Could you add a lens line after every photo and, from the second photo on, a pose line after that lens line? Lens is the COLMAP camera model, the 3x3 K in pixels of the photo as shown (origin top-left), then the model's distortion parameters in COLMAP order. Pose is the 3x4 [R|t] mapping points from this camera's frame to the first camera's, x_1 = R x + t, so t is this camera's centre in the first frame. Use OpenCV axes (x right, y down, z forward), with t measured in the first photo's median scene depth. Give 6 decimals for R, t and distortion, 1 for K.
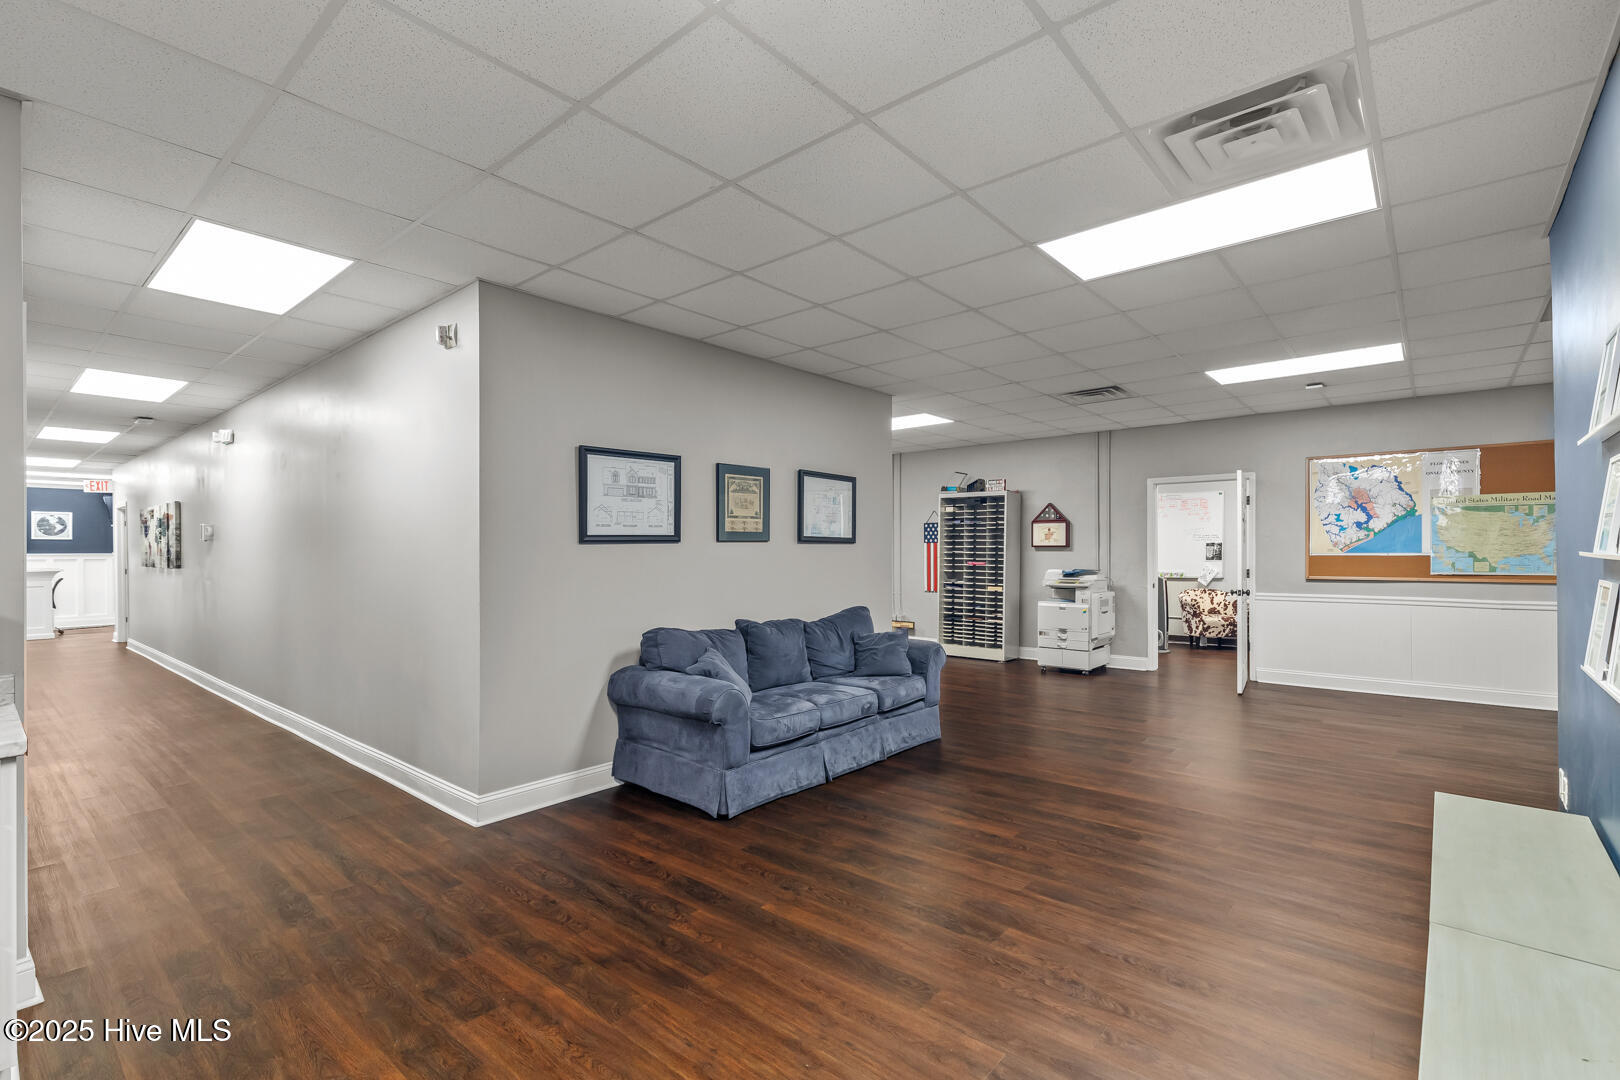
lens RADIAL K [[720.3, 0, 880.4], [0, 720.3, 550.5], [0, 0, 1]] dist [0.008044, -0.002265]
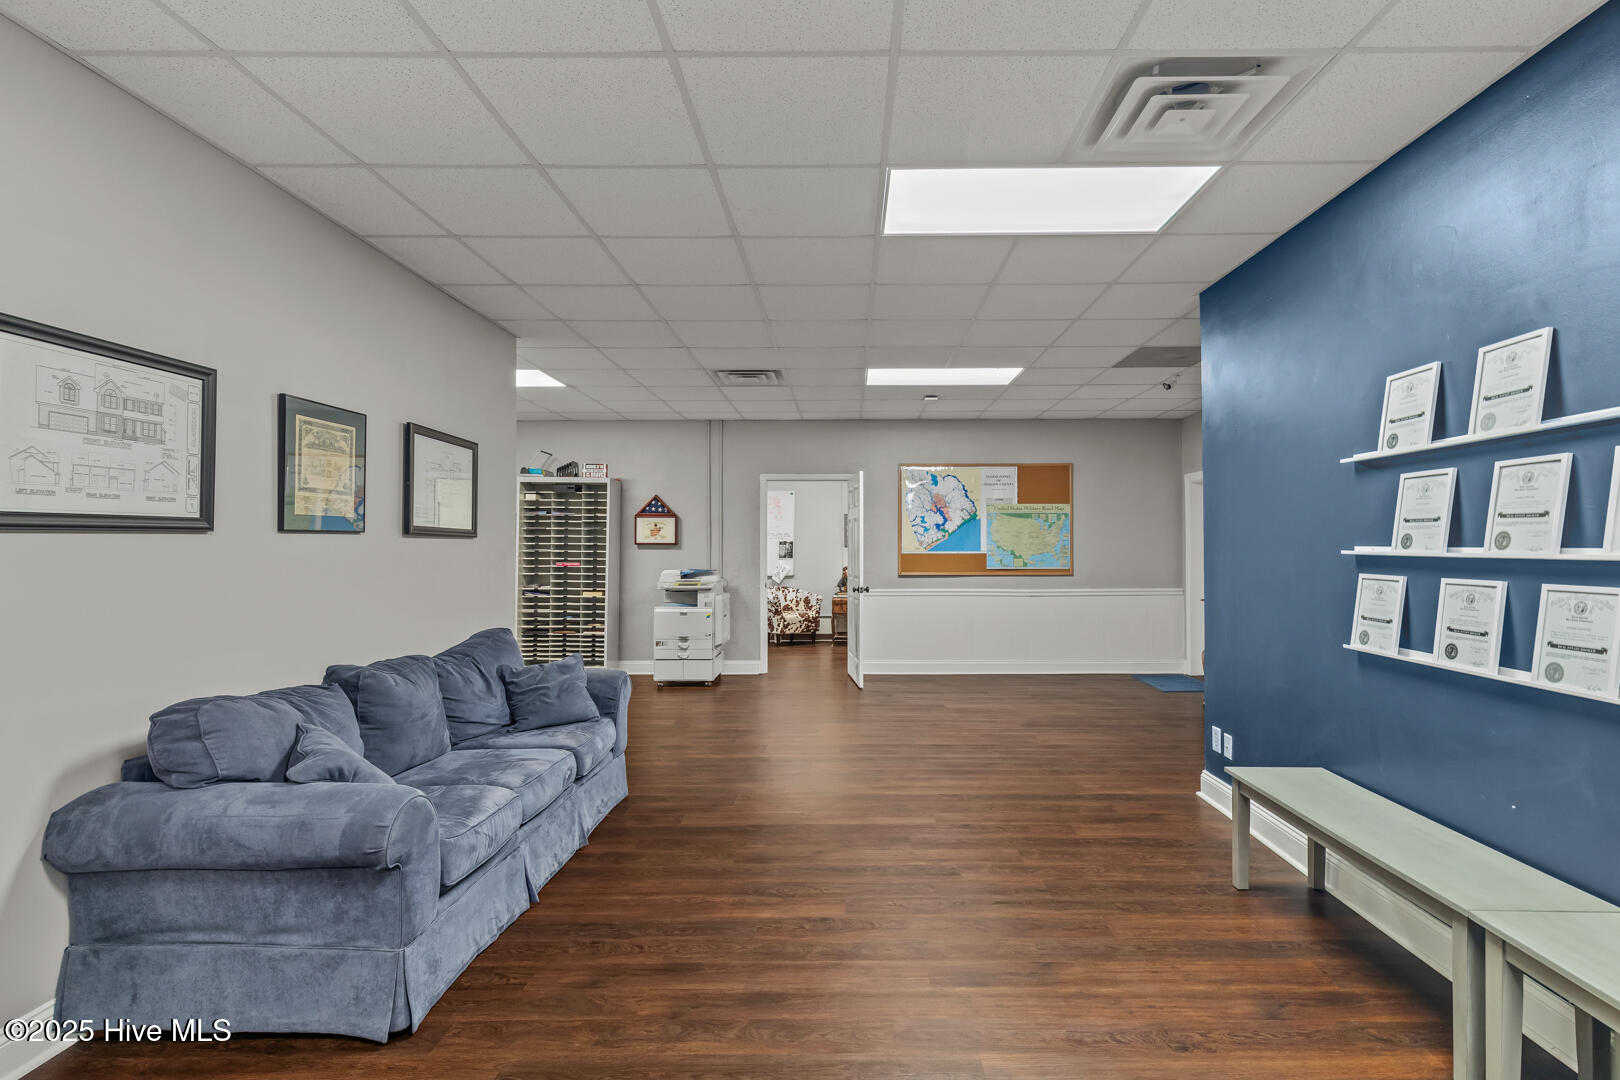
lens RADIAL K [[720.3, 0, 804.8], [0, 720.3, 546.4], [0, 0, 1]] dist [0.008044, -0.002265]
pose [[0.794882, 0.003535, 0.606753, -0.209569], [-0.001474, 0.999991, -0.003895, 0.000541], [-0.606762, 0.002202, 0.794881, 0.255674]]
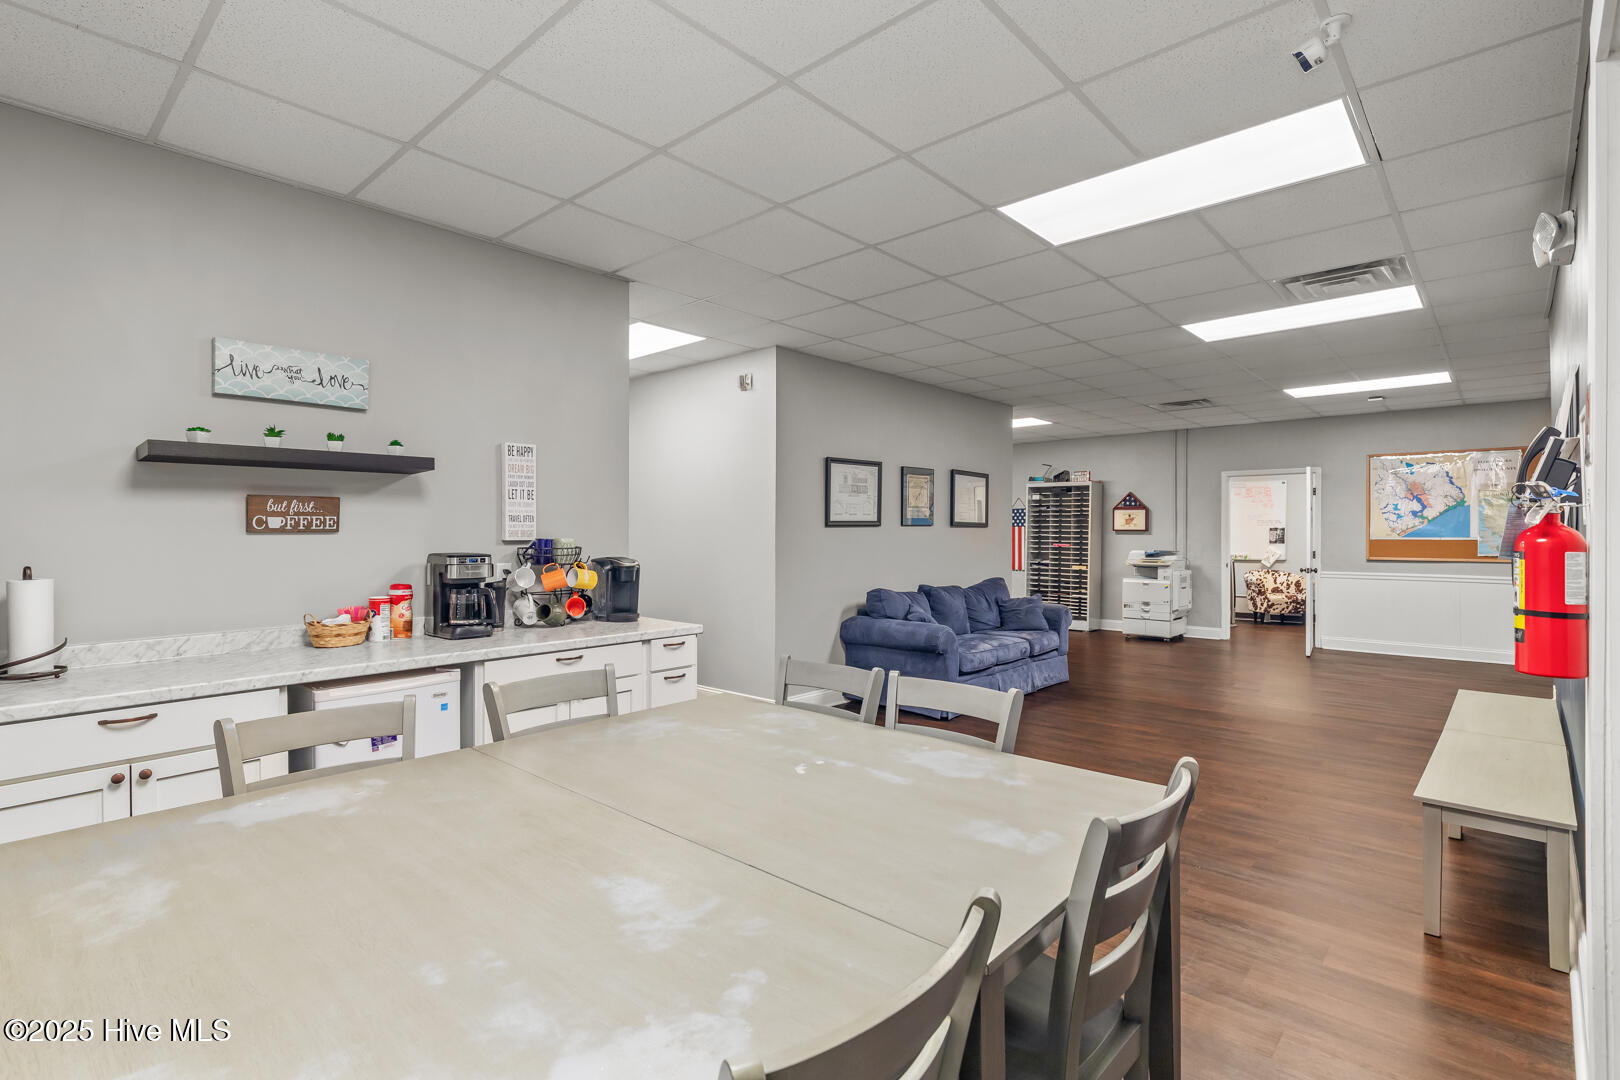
lens RADIAL K [[818.0, 0, 794.8], [0, 818.0, 533.0], [0, 0, 1]] dist [0.002654, -0.000506]
pose [[0.997666, 0.004813, -0.068119, -0.274982], [-0.004841, 0.999988, -0.000243, 0.001648], [0.068117, 0.000573, 0.997677, -0.433799]]
